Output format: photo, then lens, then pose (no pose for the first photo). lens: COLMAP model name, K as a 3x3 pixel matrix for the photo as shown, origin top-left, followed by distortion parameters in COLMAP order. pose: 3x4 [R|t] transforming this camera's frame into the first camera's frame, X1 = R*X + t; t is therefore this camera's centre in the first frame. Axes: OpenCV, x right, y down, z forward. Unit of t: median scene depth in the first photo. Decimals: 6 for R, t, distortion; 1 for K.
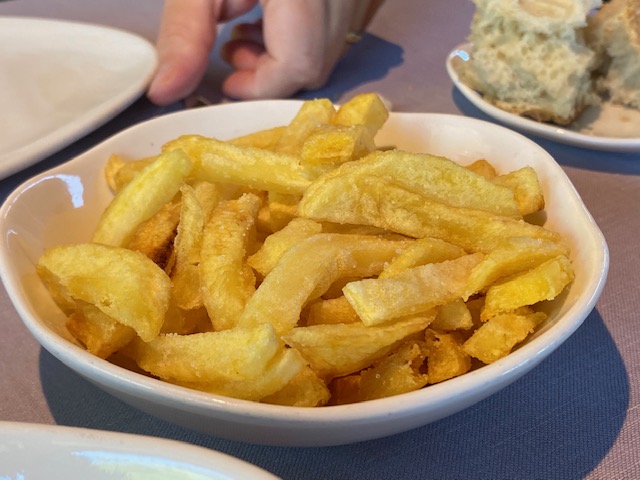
lens RADIAL K [[972.7, 0, 319.8], [0, 972.7, 239.9], [0, 0, 1]] dist [-0.029900, 0.000000]
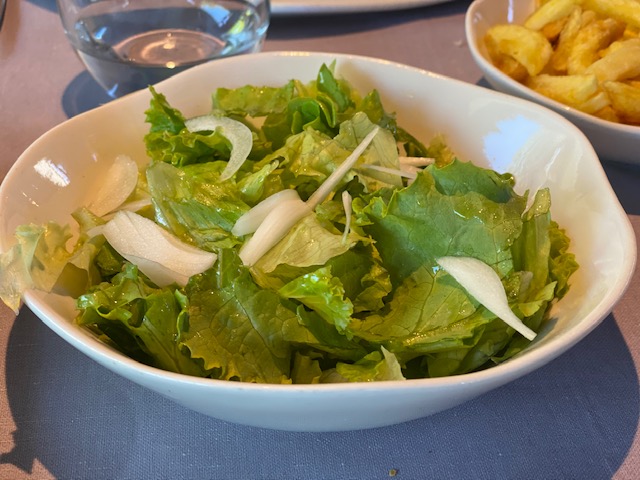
lens RADIAL K [[974.2, 0, 320.3], [0, 974.2, 240.0], [0, 0, 1]] dist [0.004011, 0.000000]
pose [[0.881335, 0.273347, -0.385395, 0.270661], [-0.235426, 0.961254, 0.143403, 0.226355], [0.409662, -0.035654, 0.911541, -0.891738]]
